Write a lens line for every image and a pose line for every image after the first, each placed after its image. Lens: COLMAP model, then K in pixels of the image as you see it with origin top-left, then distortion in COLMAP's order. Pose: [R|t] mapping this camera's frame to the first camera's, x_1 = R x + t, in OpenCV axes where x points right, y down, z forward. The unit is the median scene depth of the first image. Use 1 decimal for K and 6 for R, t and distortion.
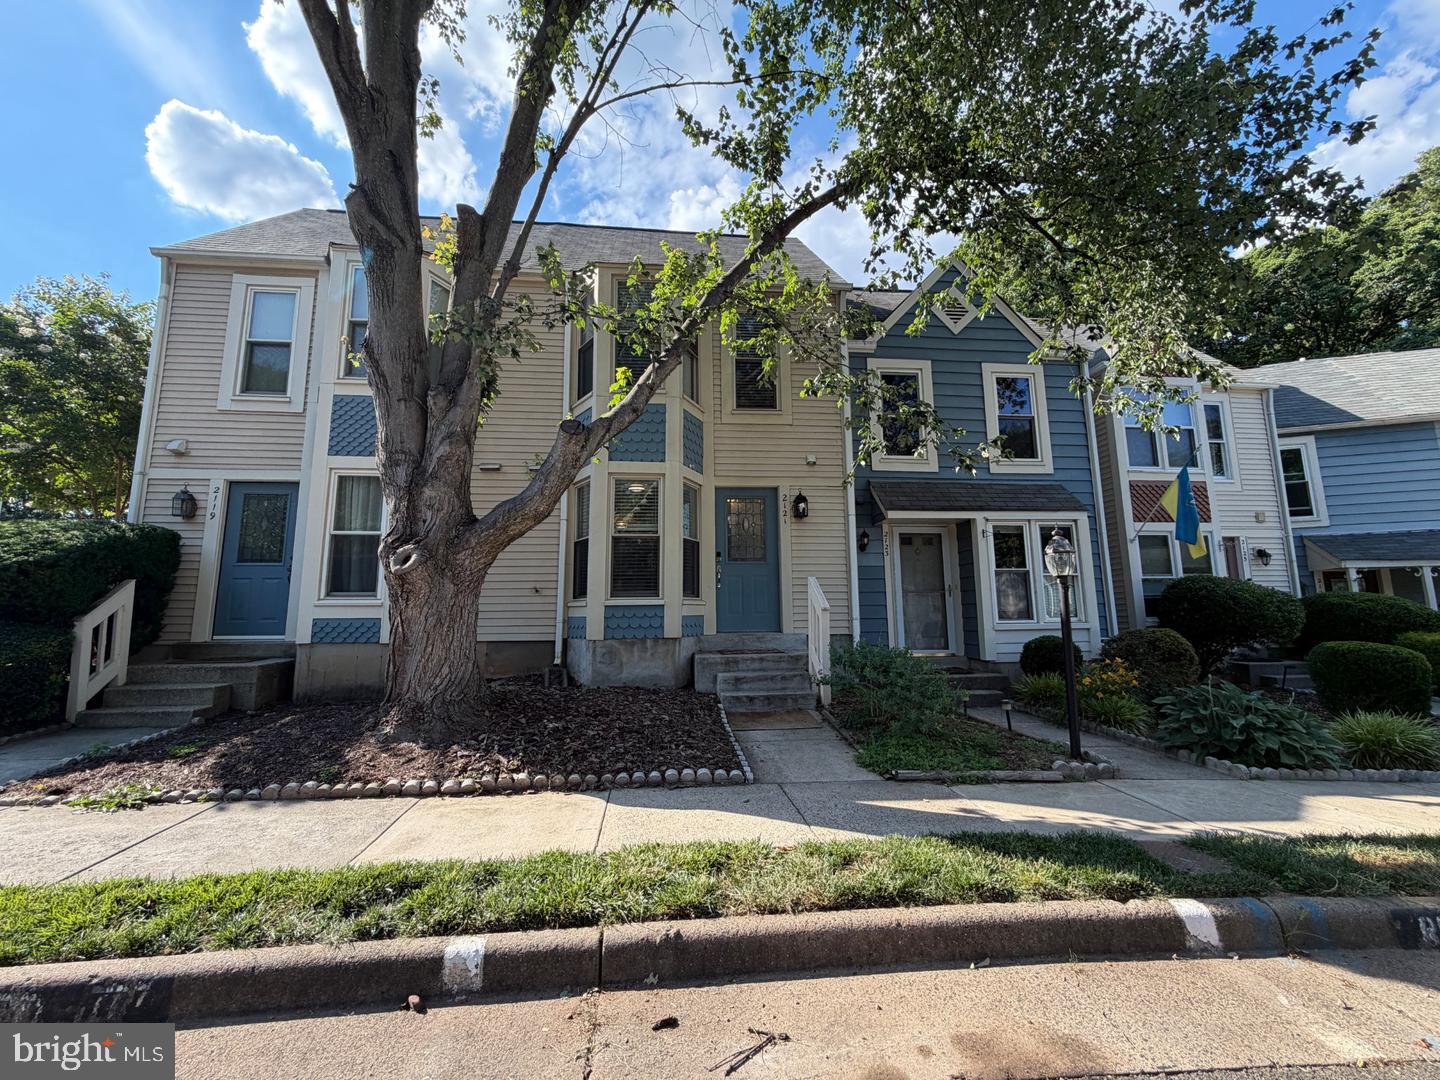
lens RADIAL K [[575.5, 0, 712.8], [0, 575.5, 544.3], [0, 0, 1]] dist [-0.000197, 0.000118]
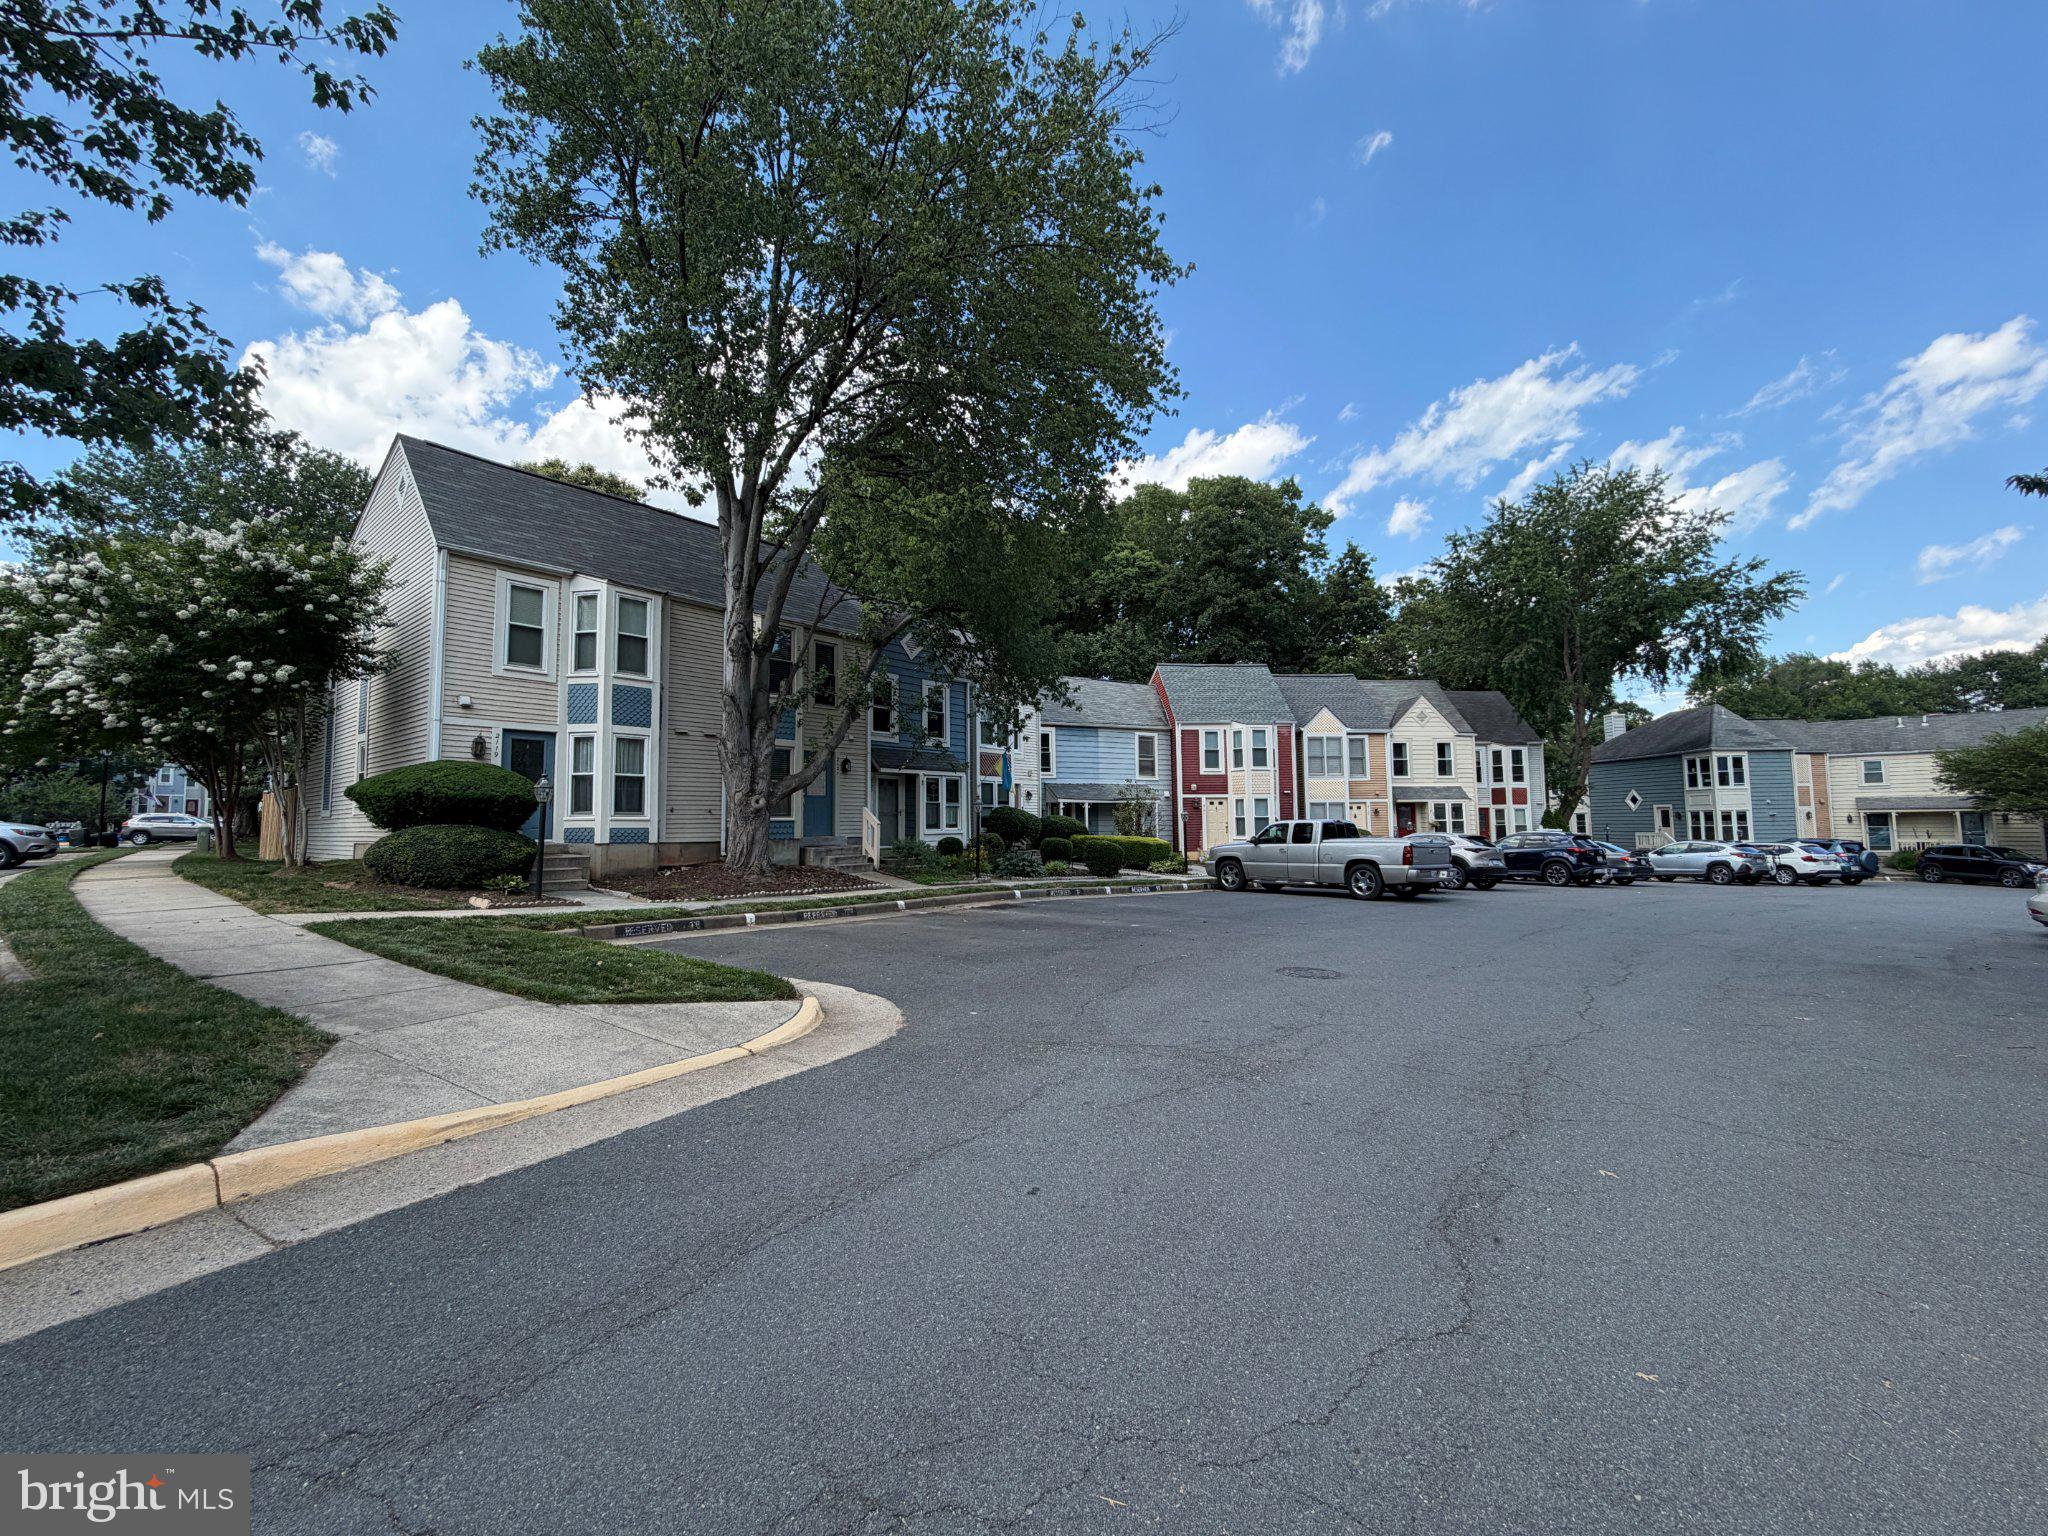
lens RADIAL K [[818.5, 0, 1015.1], [0, 818.5, 770.2], [0, 0, 1]] dist [-0.000197, 0.000118]
pose [[0.725725, 0.050211, 0.686150, -1.236600], [-0.093387, 0.995292, 0.025941, -0.169401], [-0.681617, -0.082904, 0.726998, -1.223009]]
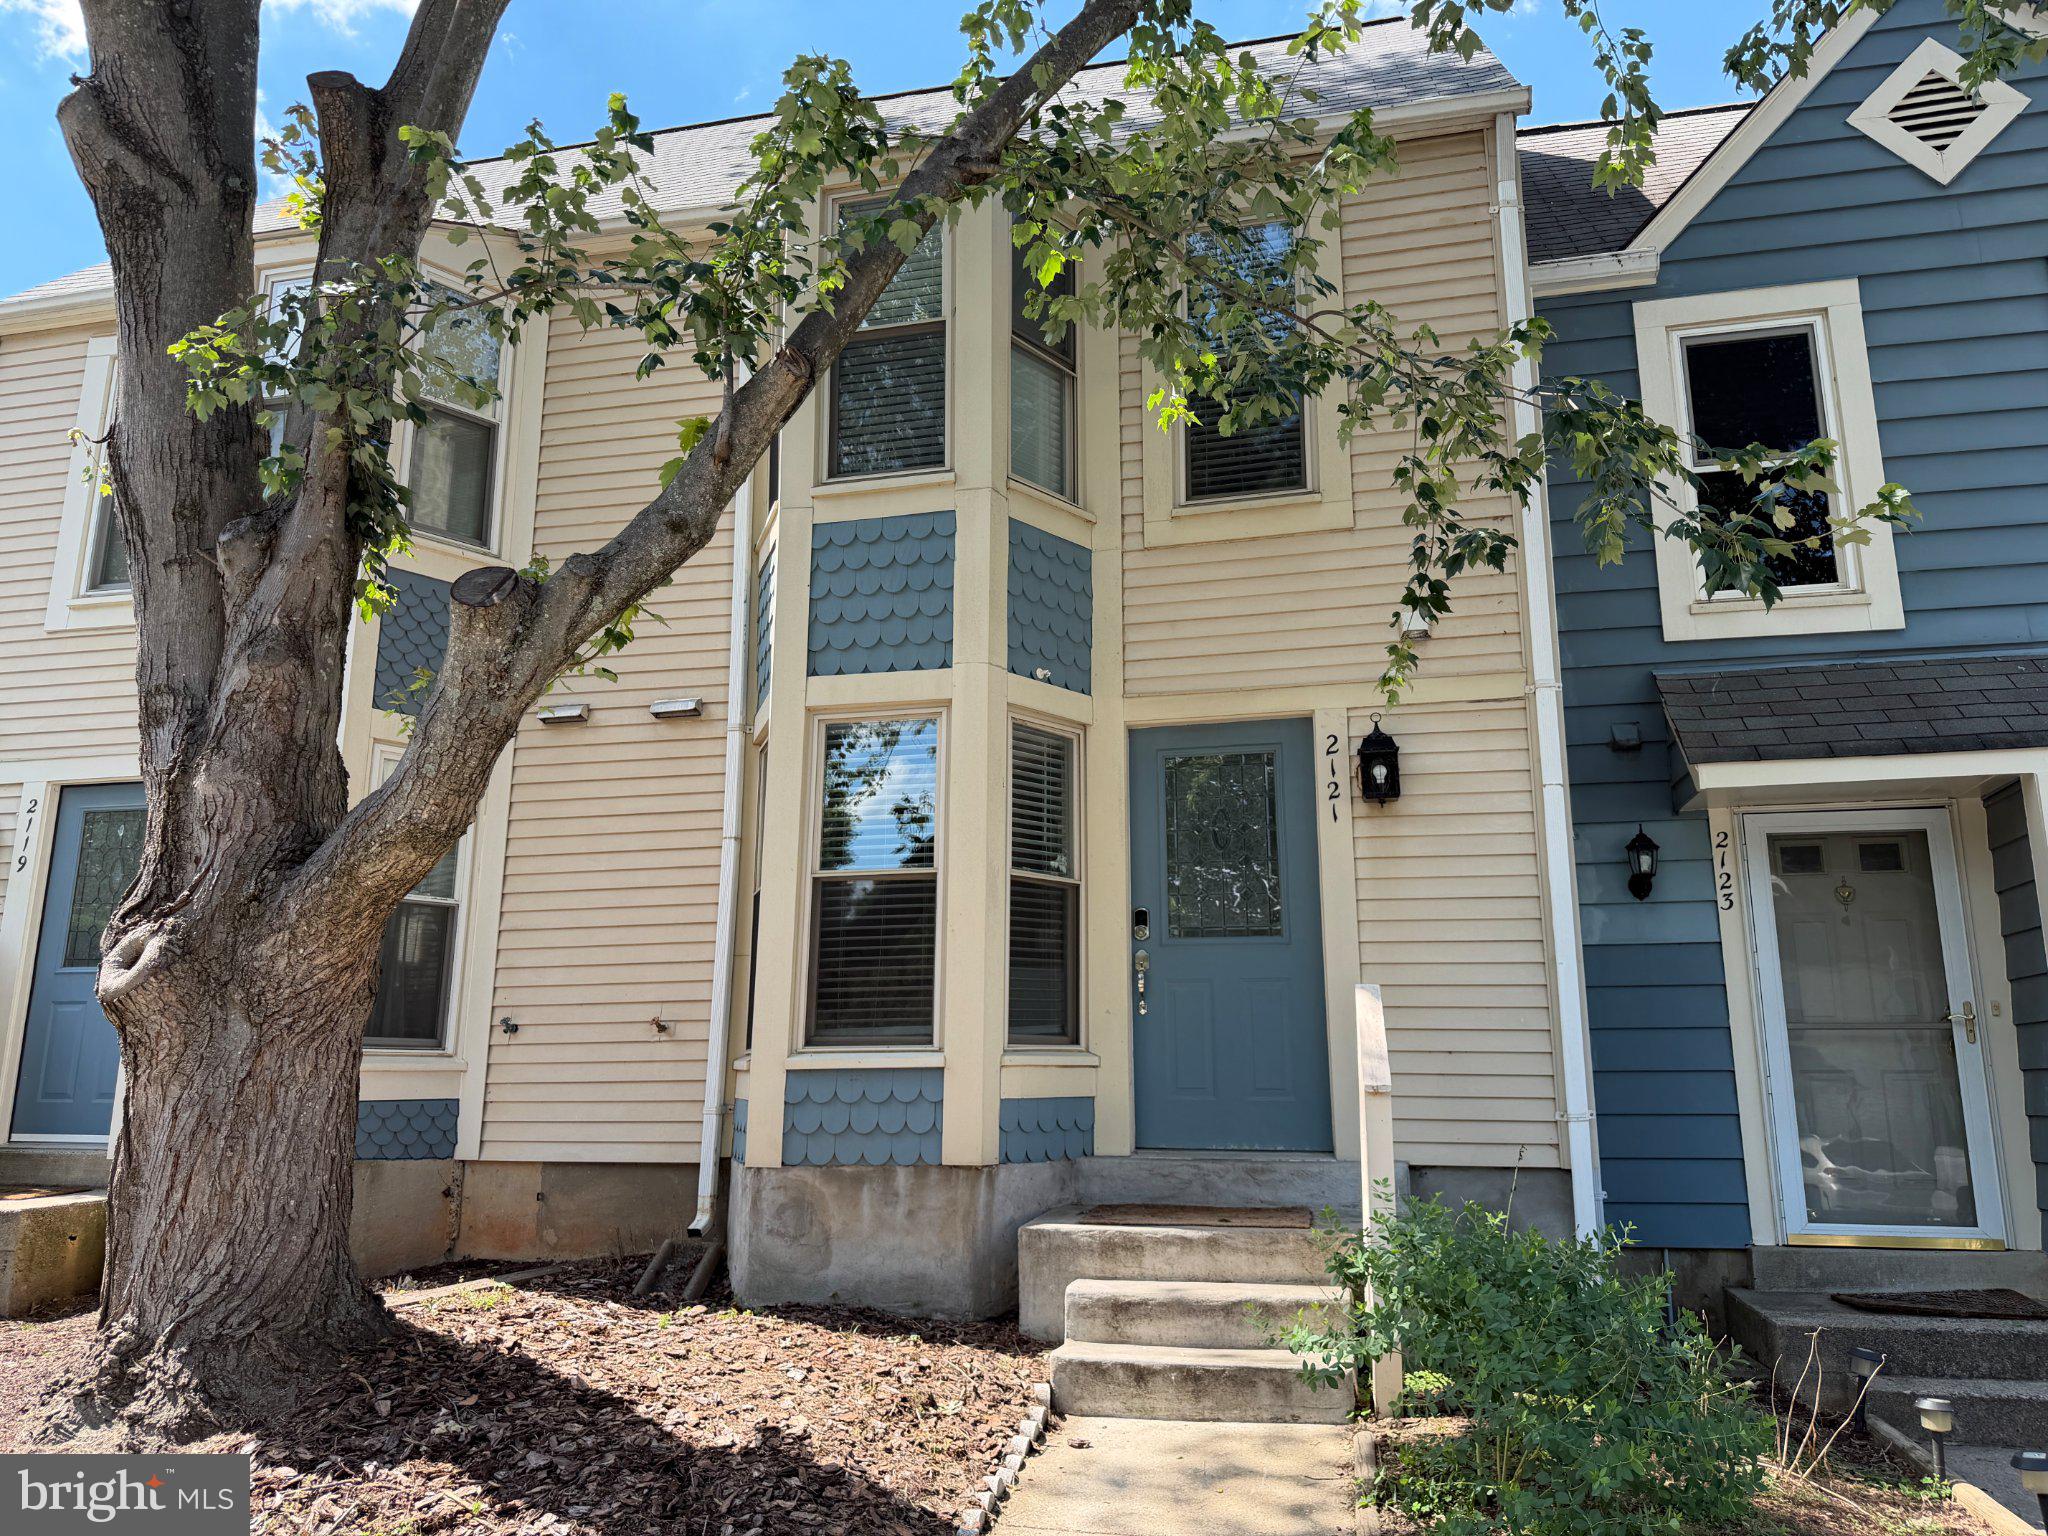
lens RADIAL K [[1436.9, 0, 1016.6], [0, 1436.9, 777.7], [0, 0, 1]] dist [0.029557, -0.021957]
pose [[0.947229, -0.056070, -0.315615, 0.222778], [0.031564, 0.996113, -0.082231, 0.001666], [0.318999, 0.067930, 0.945318, 0.156730]]
